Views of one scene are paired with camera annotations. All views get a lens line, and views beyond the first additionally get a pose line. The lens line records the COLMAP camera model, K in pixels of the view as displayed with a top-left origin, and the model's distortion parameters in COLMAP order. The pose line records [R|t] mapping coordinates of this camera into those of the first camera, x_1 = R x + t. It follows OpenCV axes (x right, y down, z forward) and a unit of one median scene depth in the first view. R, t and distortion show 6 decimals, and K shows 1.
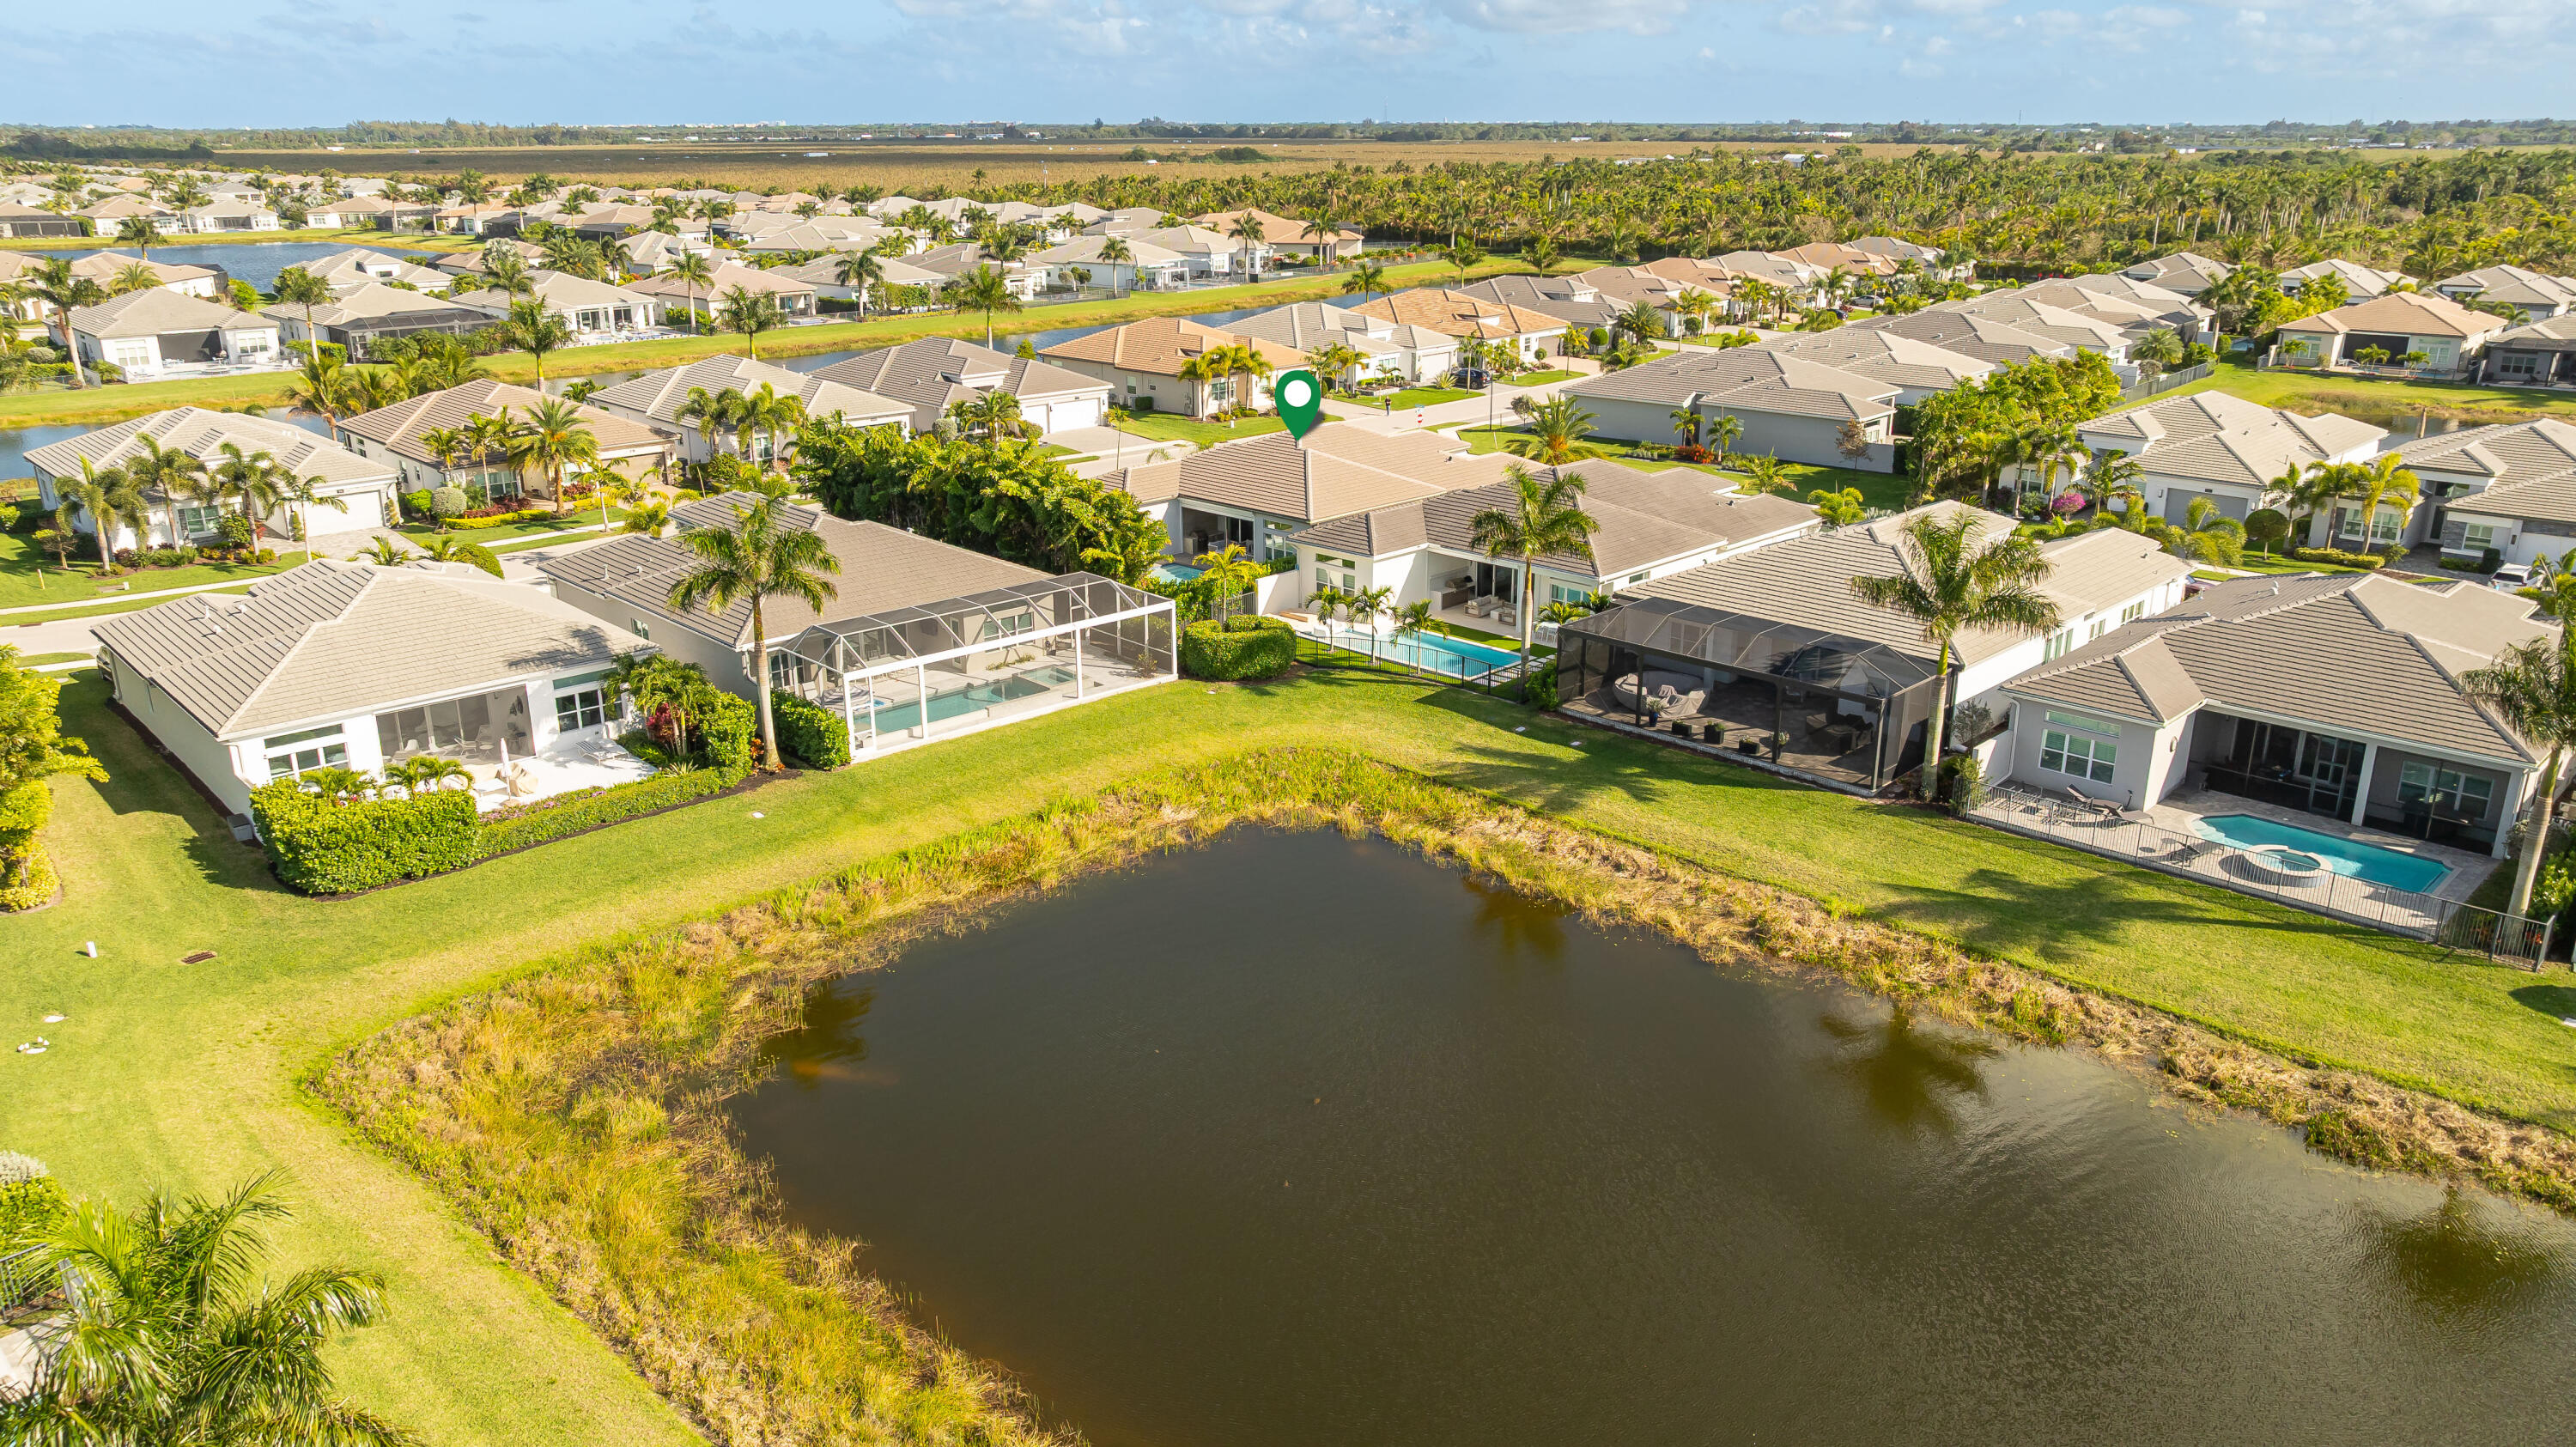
lens RADIAL K [[1809.0, 0, 1288.0], [0, 1809.0, 723.5], [0, 0, 1]] dist [-0.035674, 0.037000]
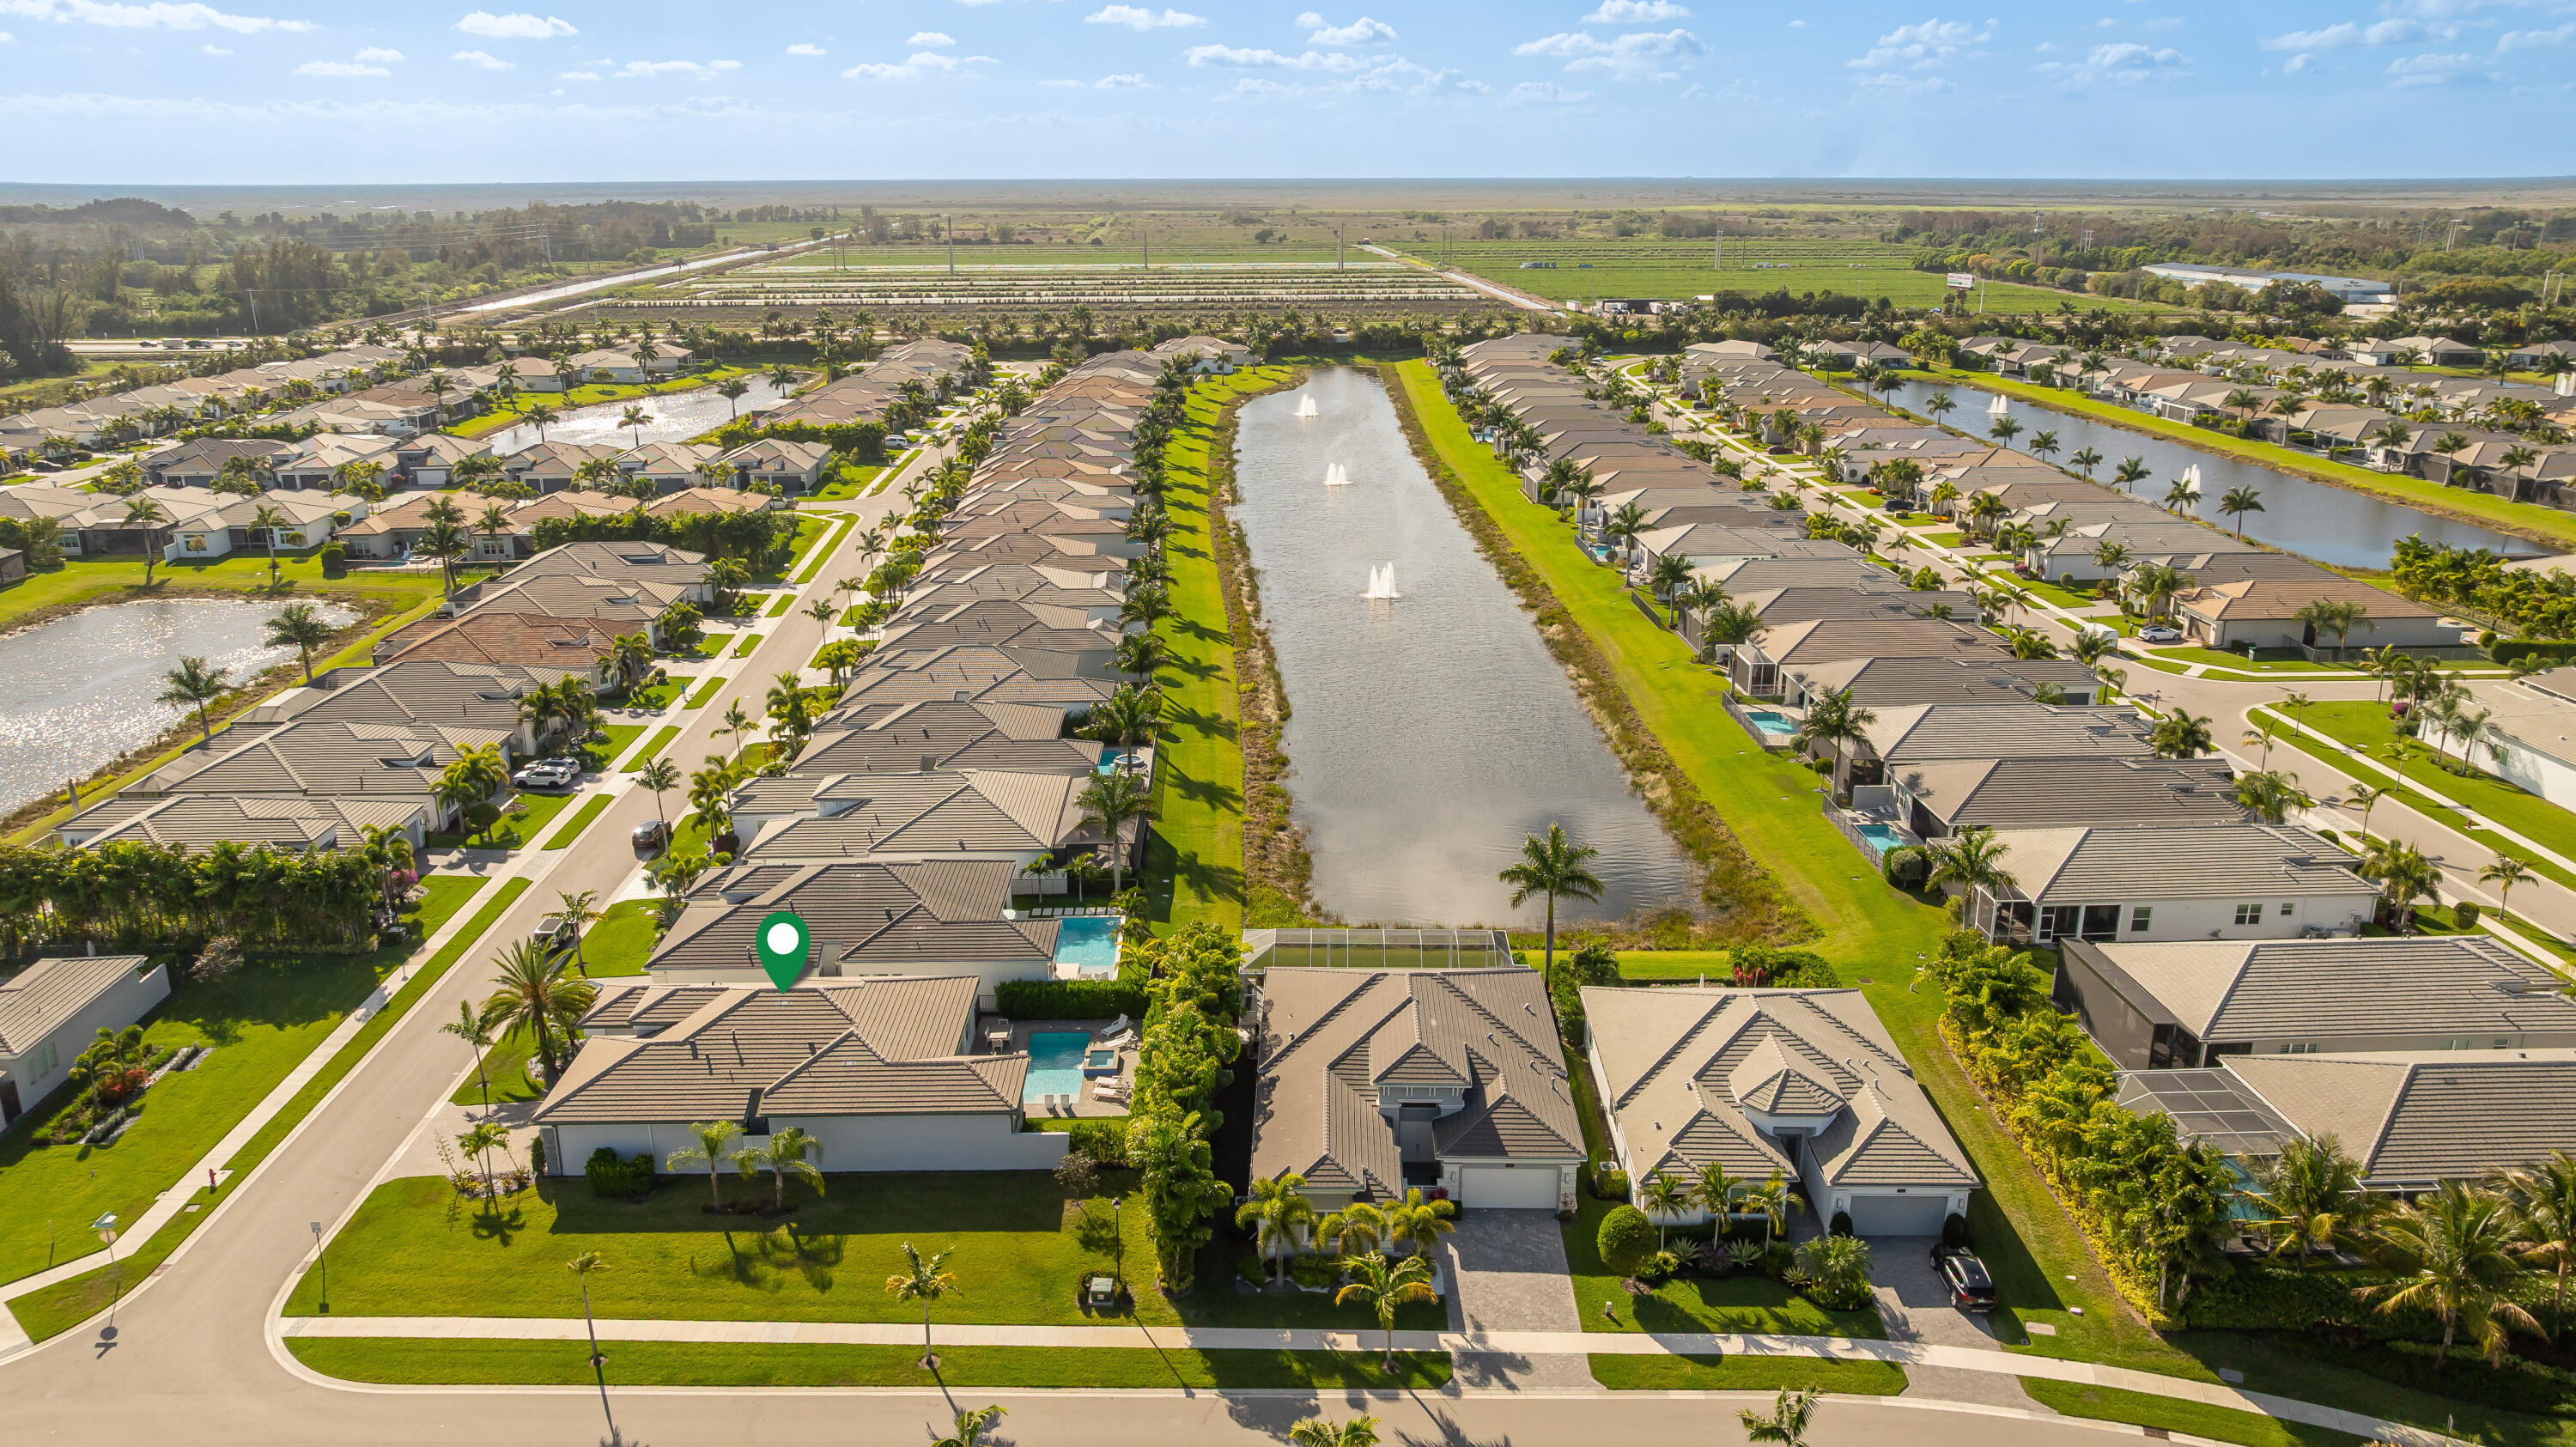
lens RADIAL K [[1809.0, 0, 1288.0], [0, 1809.0, 723.5], [0, 0, 1]] dist [-0.035674, 0.037000]
pose [[-0.720245, -0.201272, 0.663880, -1.108358], [0.221142, 0.840445, 0.494721, -0.998717], [-0.657528, 0.503132, -0.560816, 1.871461]]
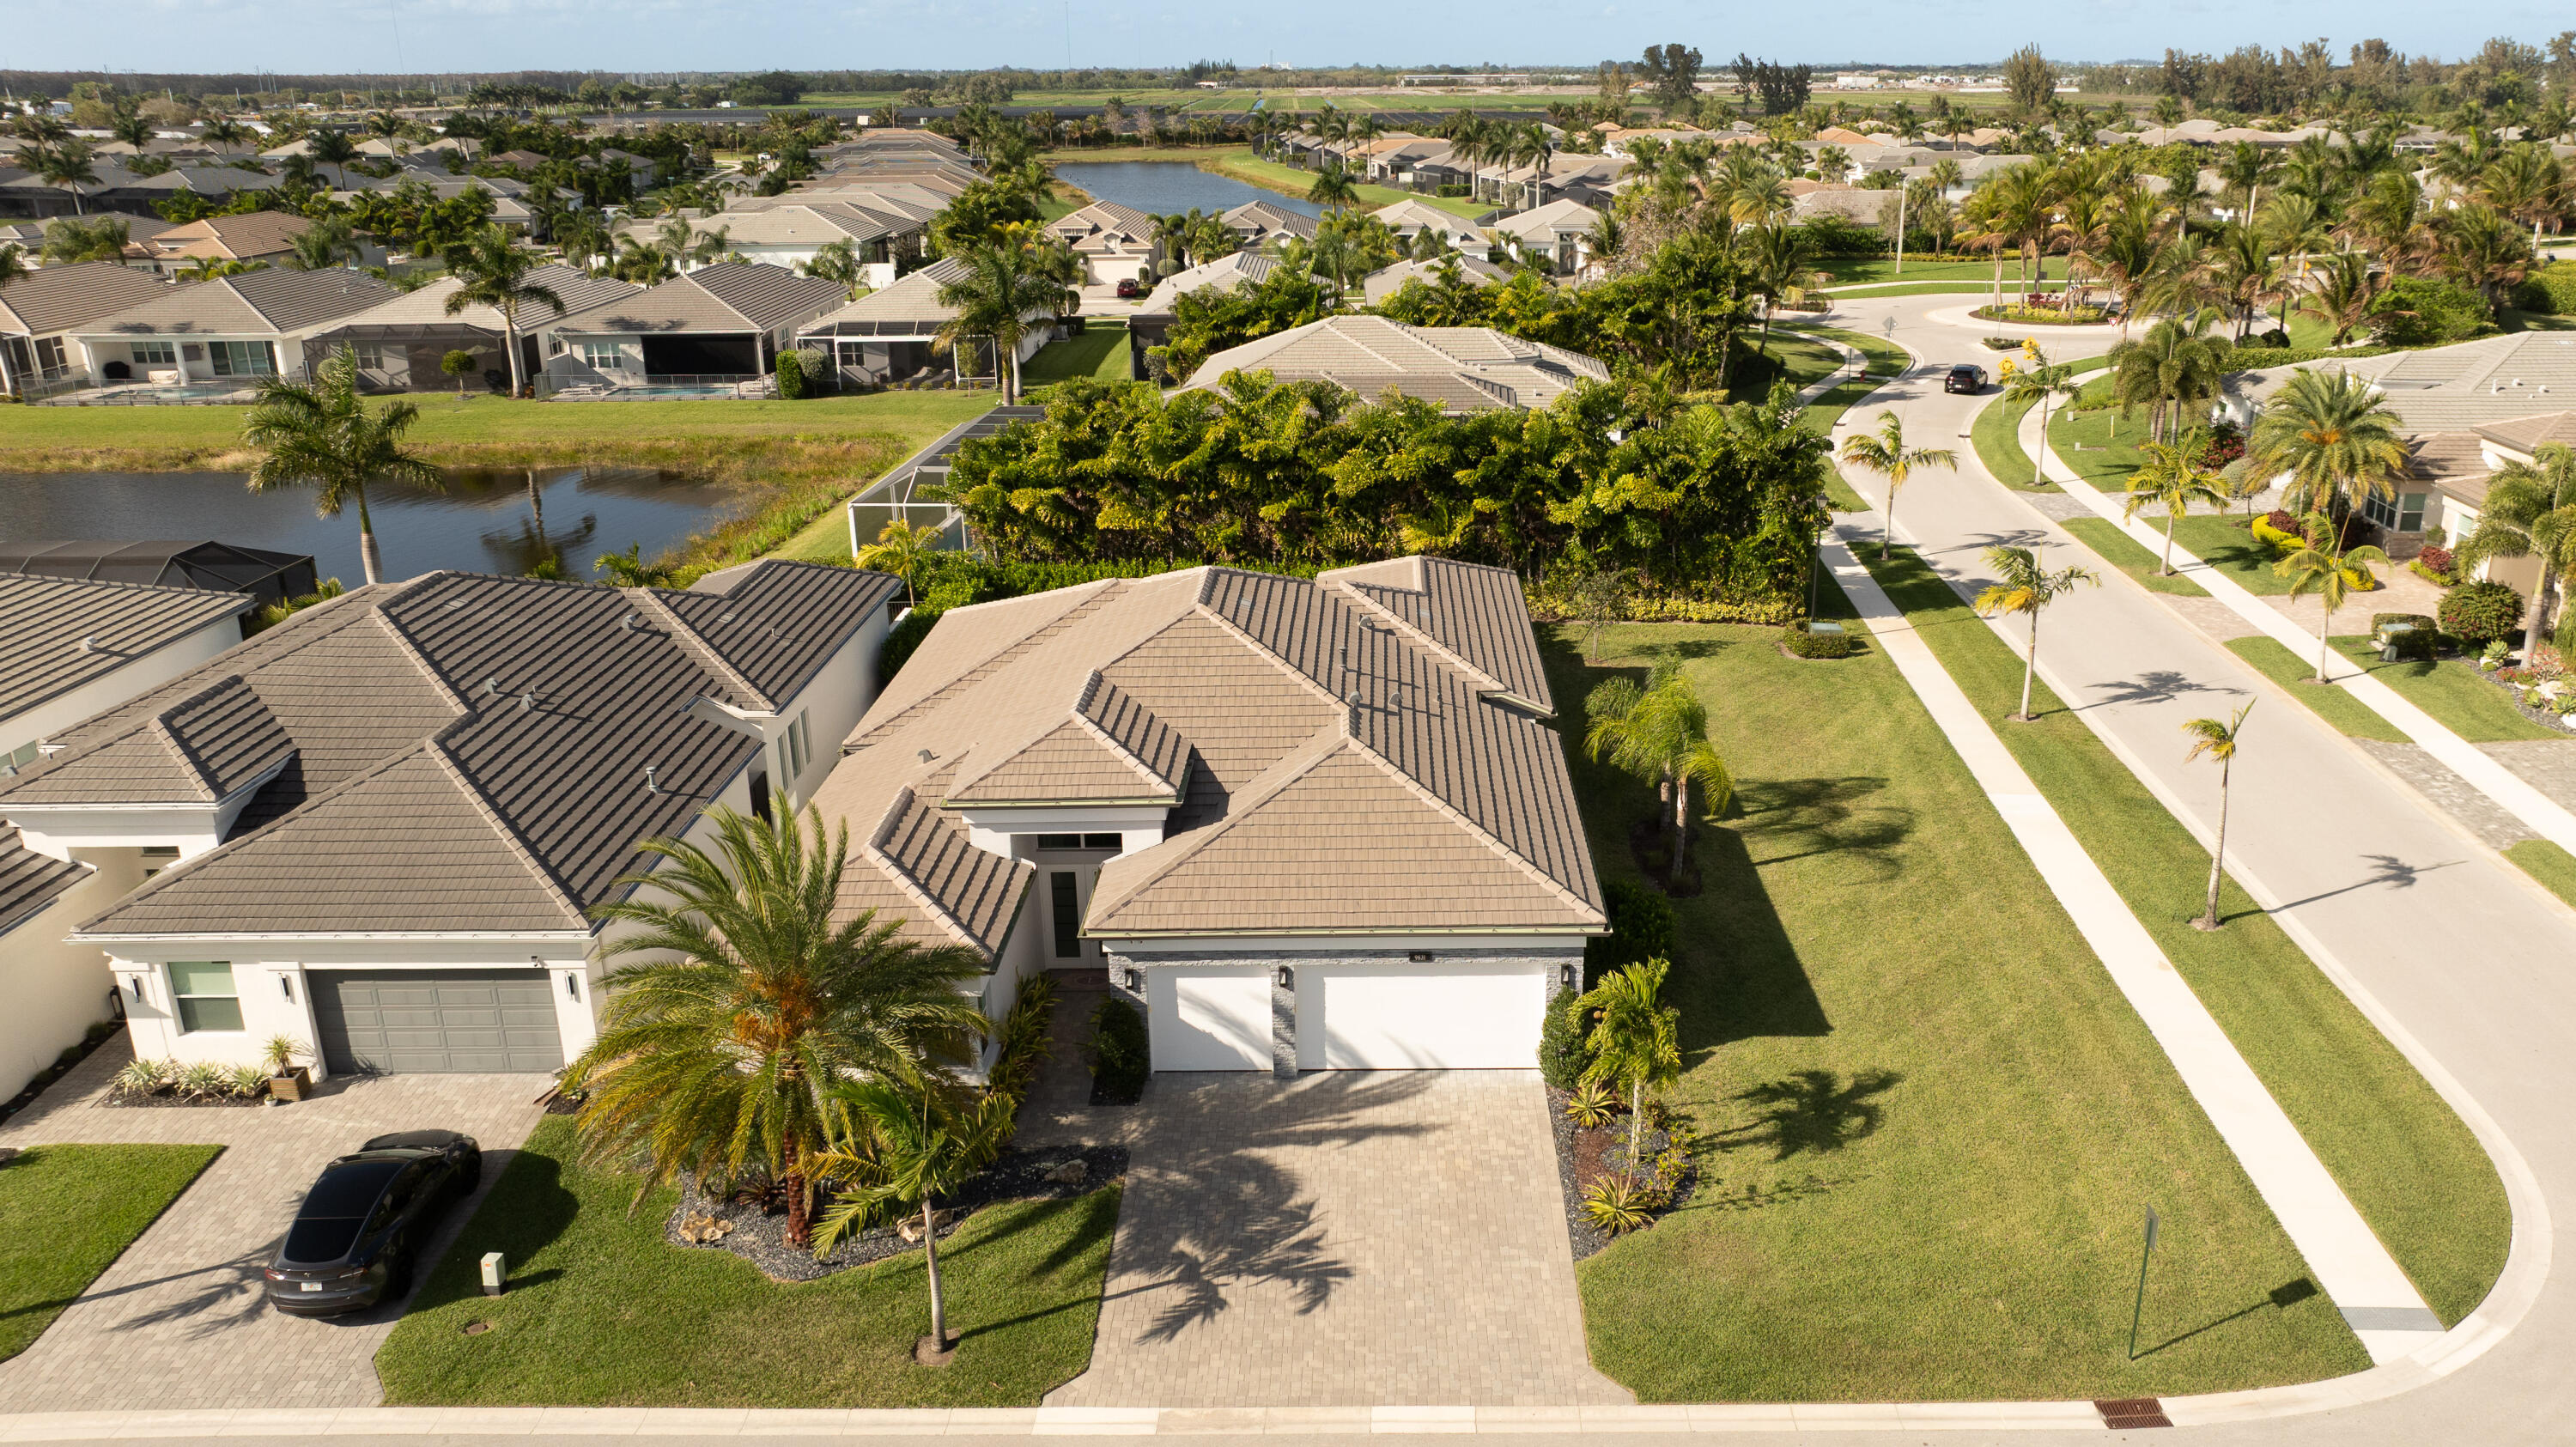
lens RADIAL K [[1969.6, 0, 1387.5], [0, 1969.6, 726.1], [0, 0, 1]] dist [-0.047576, 0.057483]
pose [[-0.709062, 0.229174, -0.666867, 0.408589], [-0.216512, 0.829273, 0.515198, -0.540331], [0.671084, 0.509692, -0.538387, 1.856757]]
